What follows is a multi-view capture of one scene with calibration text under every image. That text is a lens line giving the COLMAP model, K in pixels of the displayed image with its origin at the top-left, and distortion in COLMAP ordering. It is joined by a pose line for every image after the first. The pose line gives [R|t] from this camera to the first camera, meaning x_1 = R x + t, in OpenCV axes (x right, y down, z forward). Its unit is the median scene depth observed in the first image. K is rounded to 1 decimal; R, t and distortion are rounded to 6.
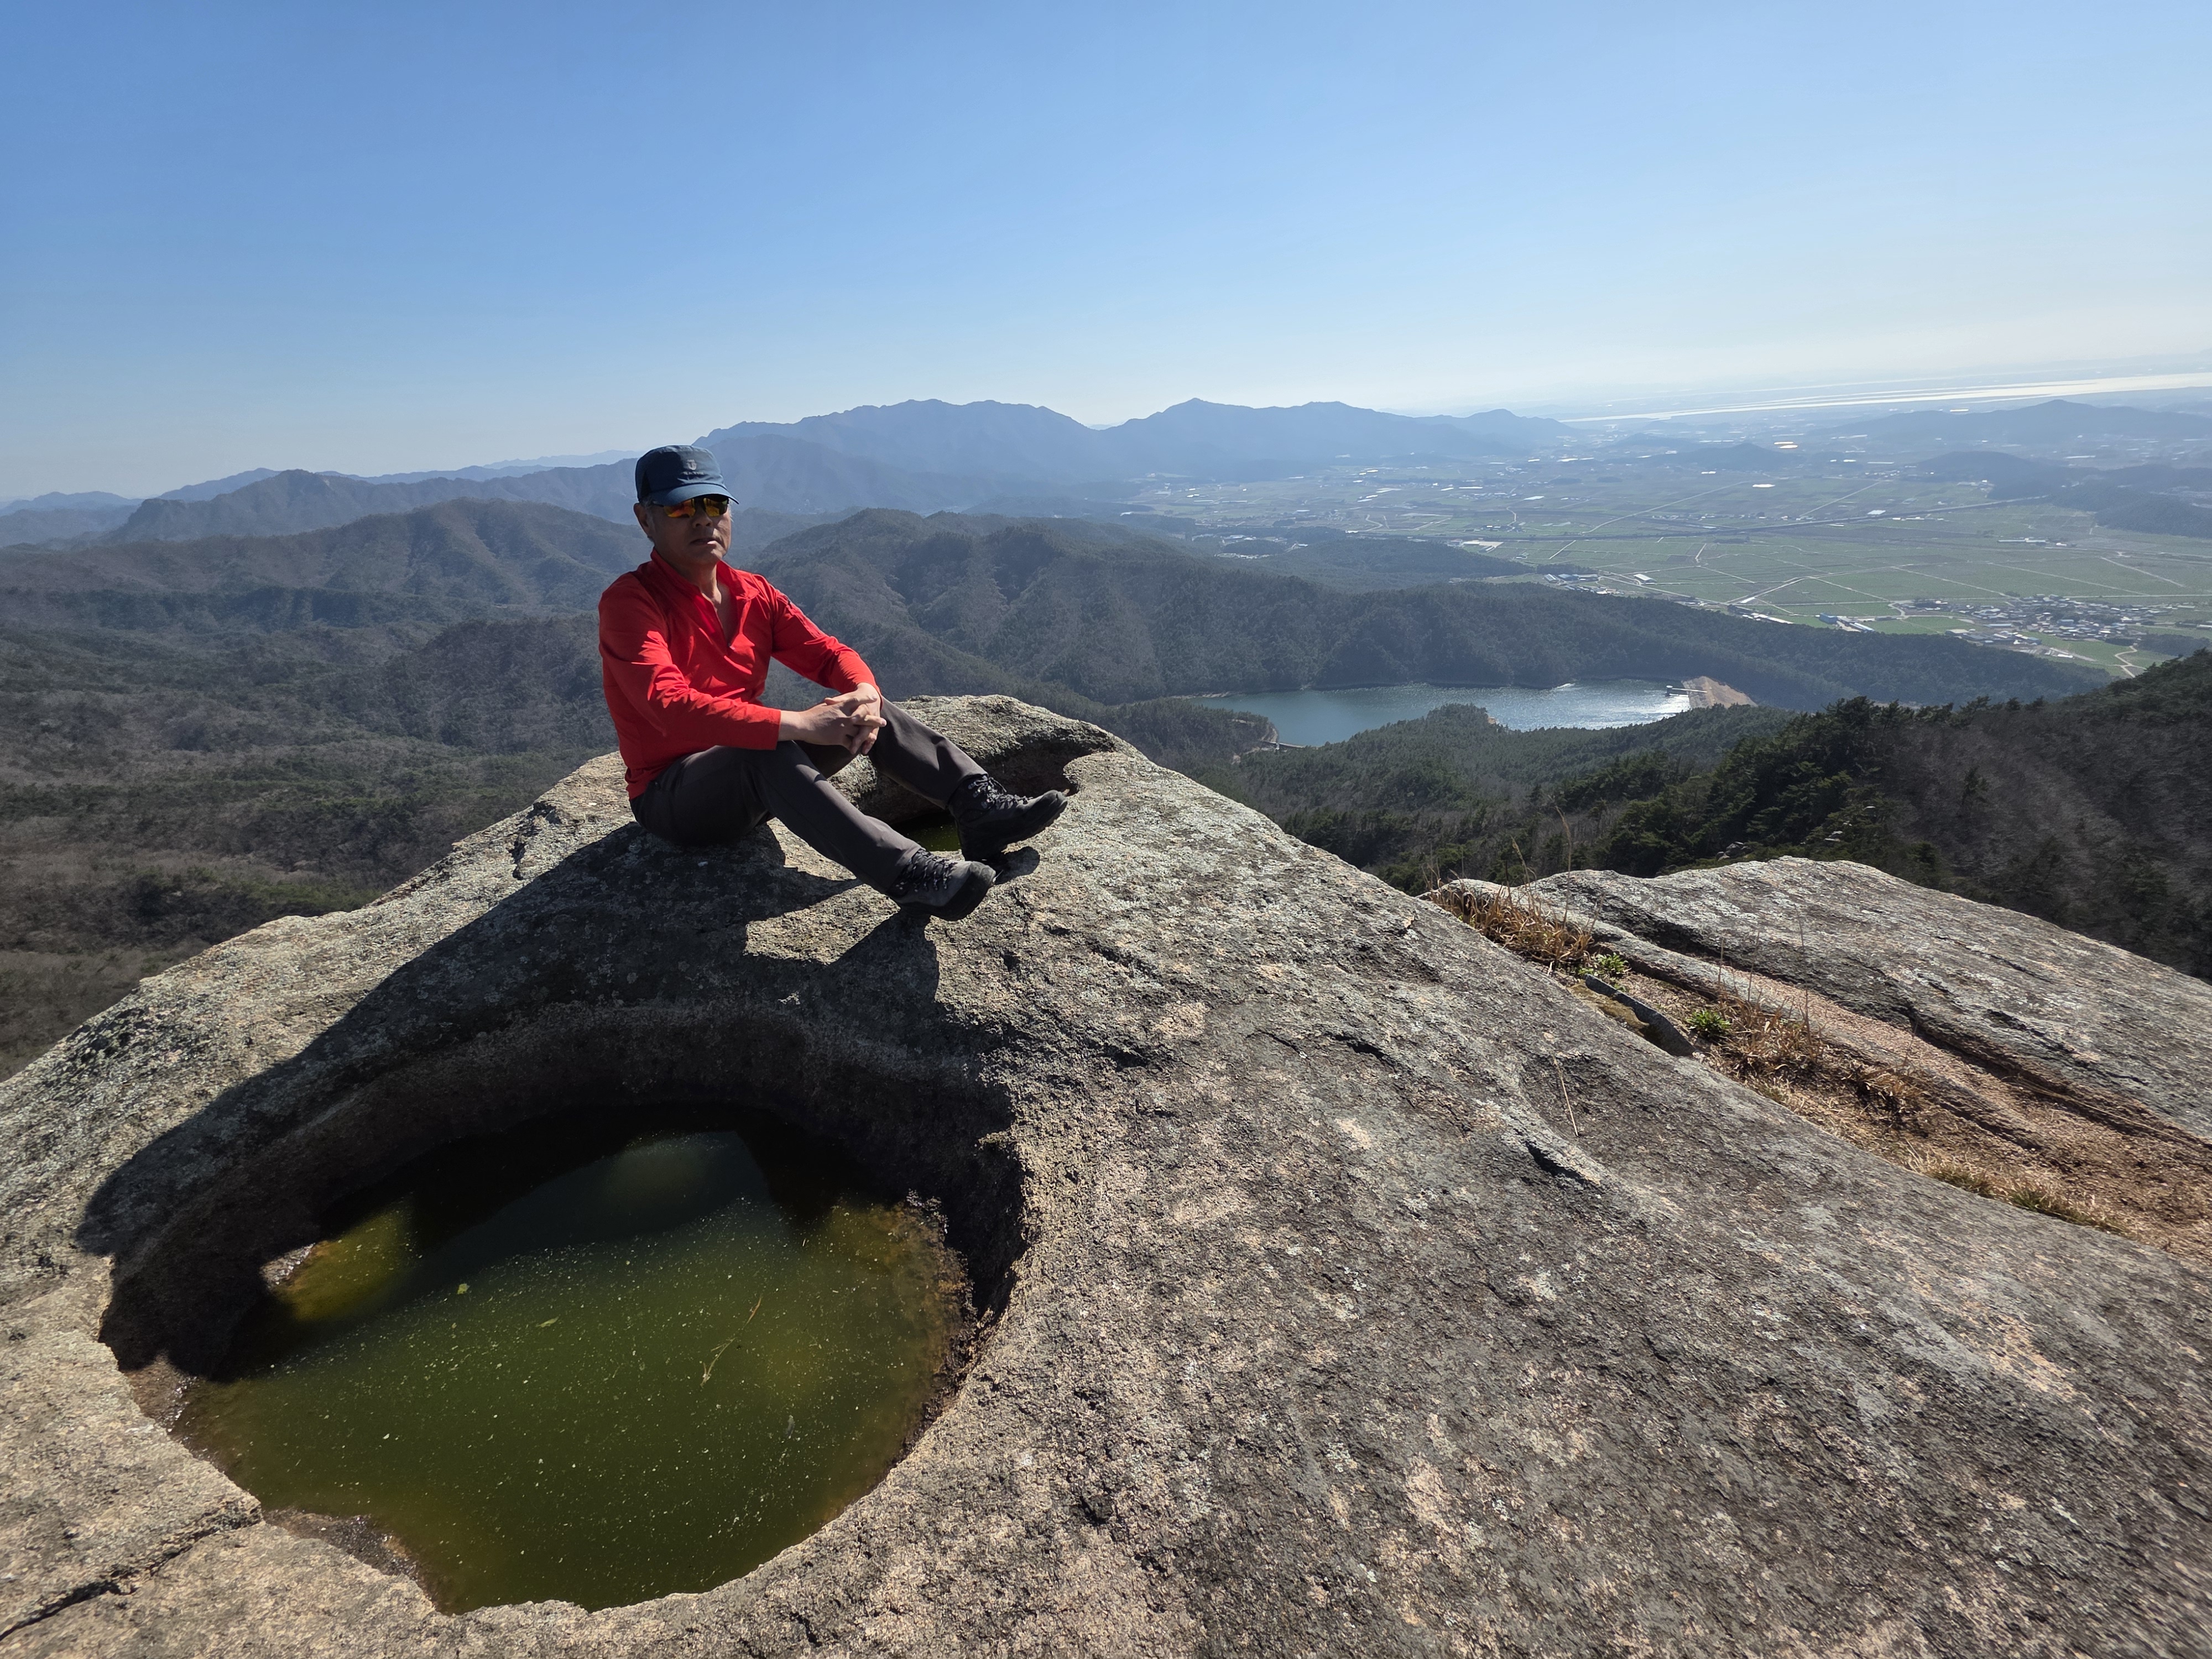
lens RADIAL K [[878.0, 0, 1099.4], [0, 878.0, 821.5], [0, 0, 1]] dist [0.008099, -0.000019]
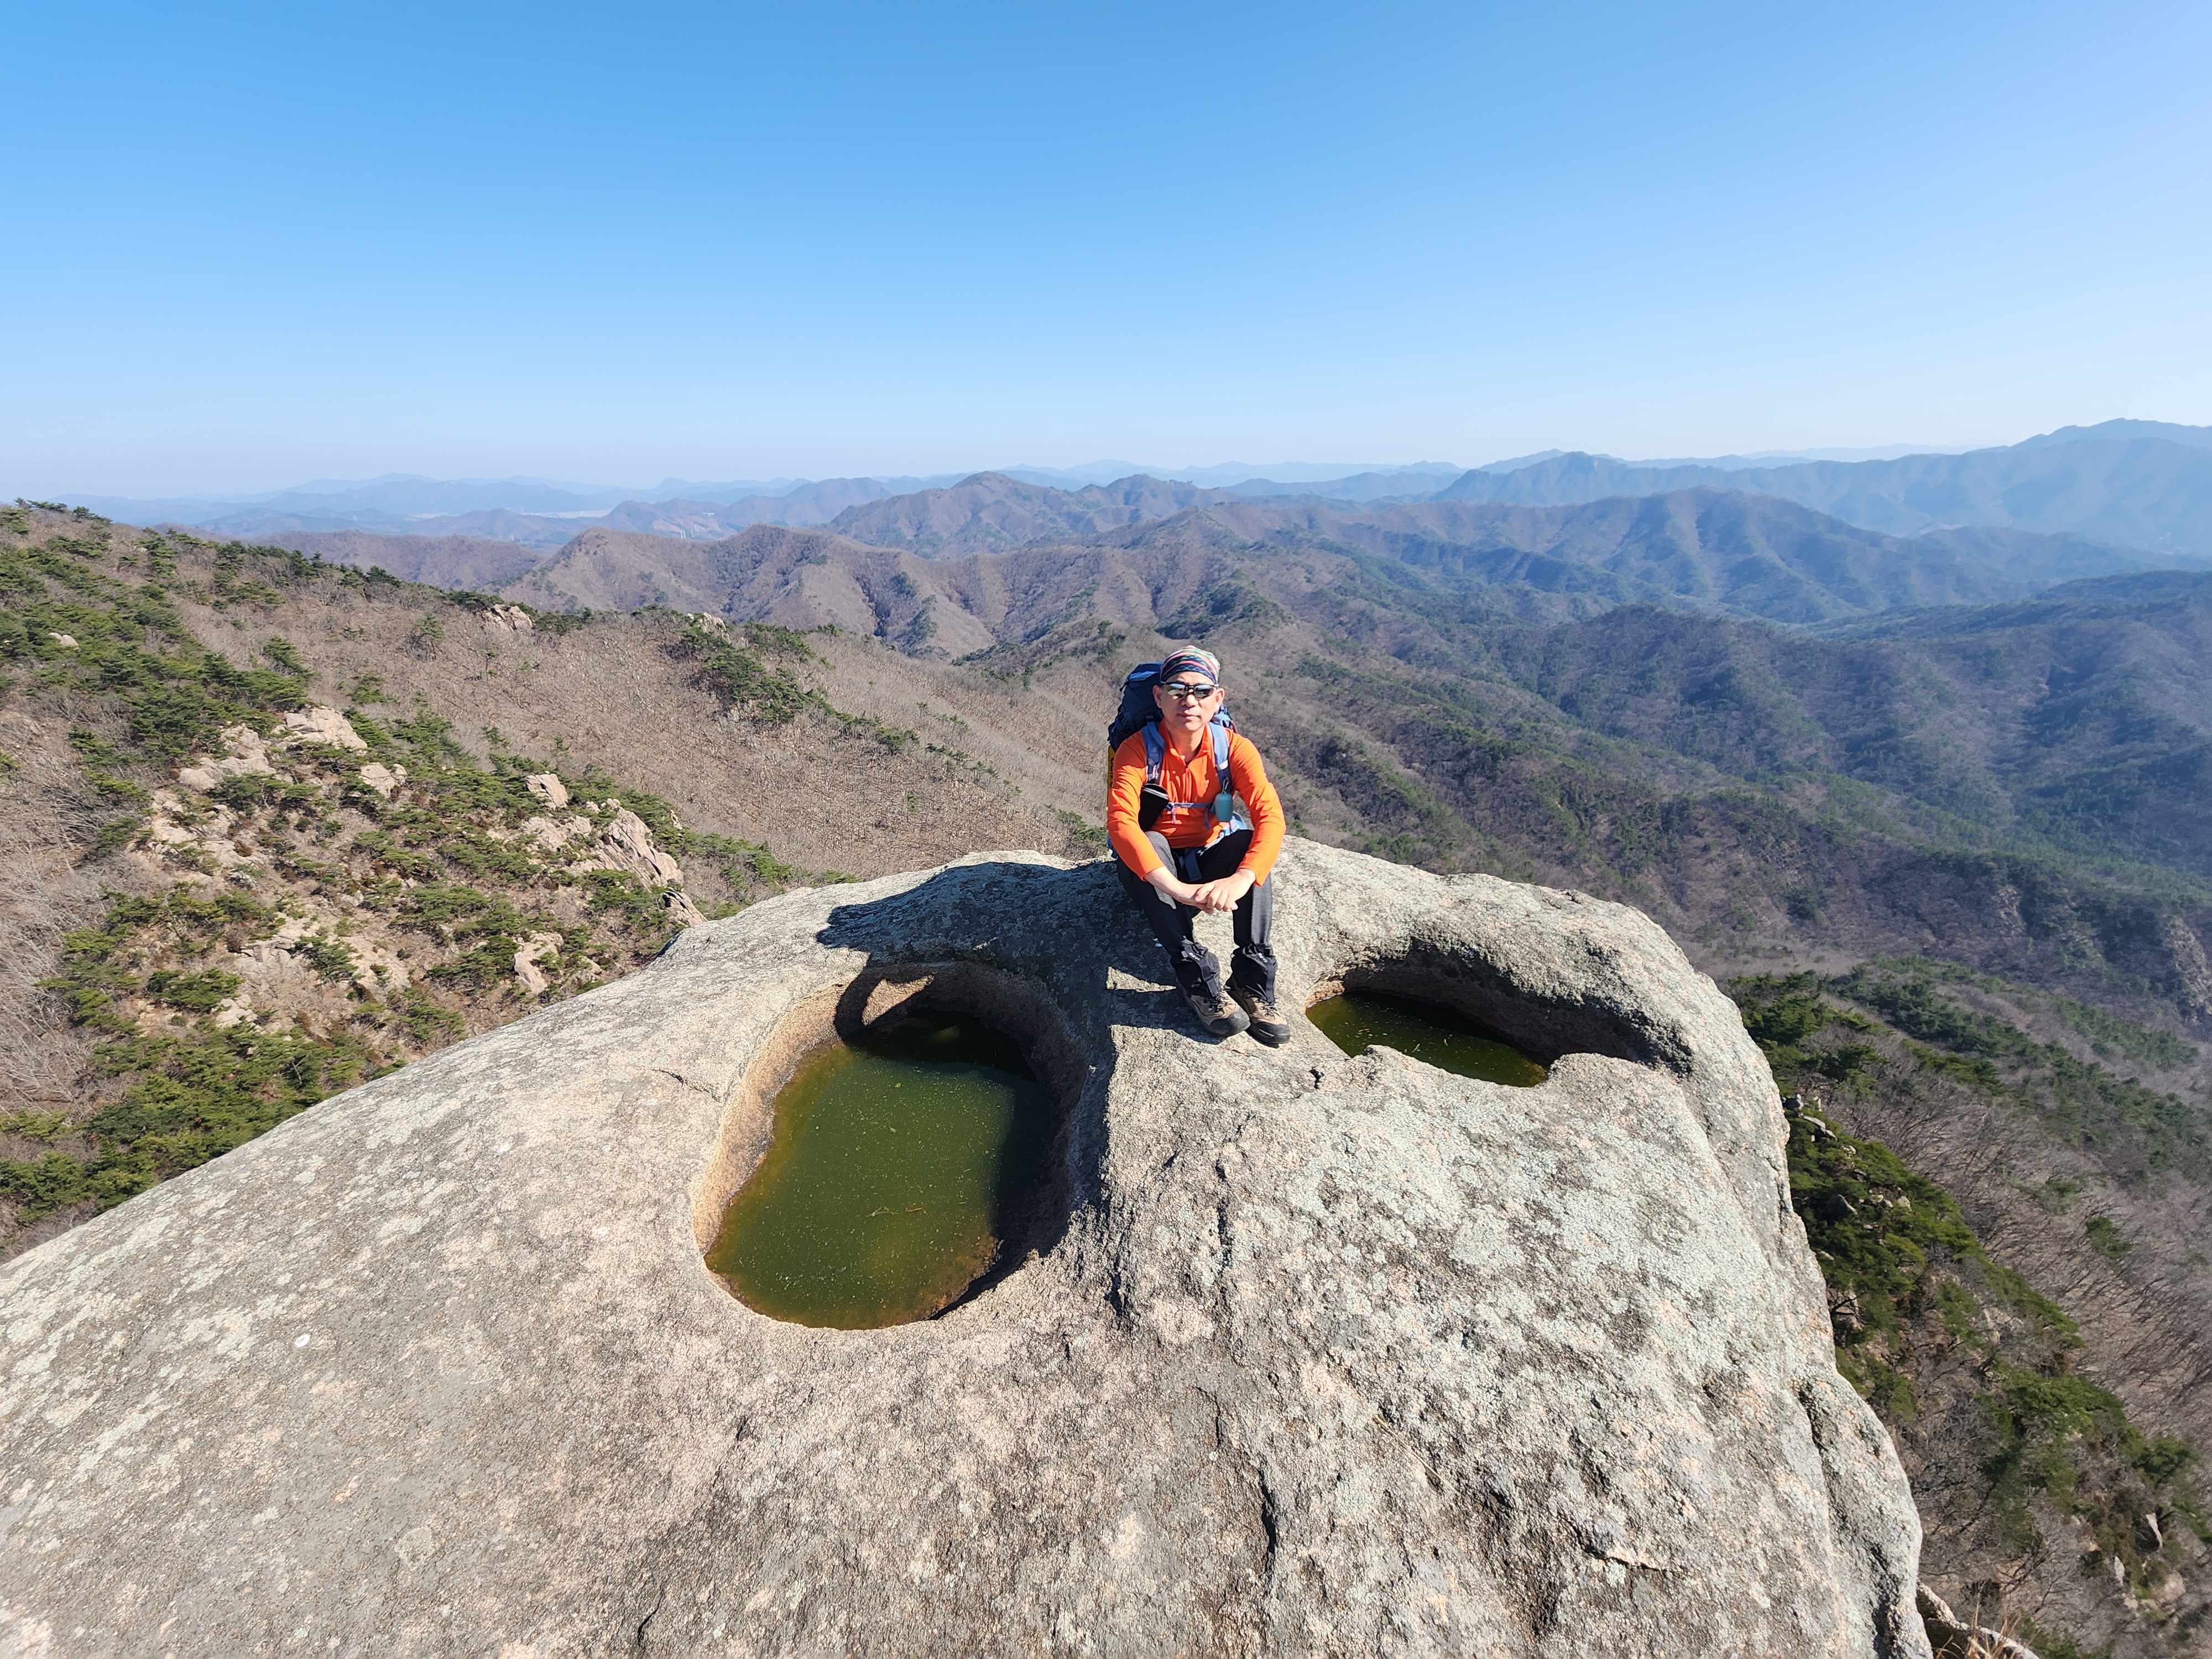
lens RADIAL K [[899.6, 0, 1105.6], [0, 899.6, 826.2], [0, 0, 1]] dist [0.010184, -0.003690]
pose [[0.405824, 0.391356, -0.825922, 0.743014], [-0.385897, 0.892552, 0.233313, -0.525567], [0.828487, 0.224037, 0.513242, 0.282047]]
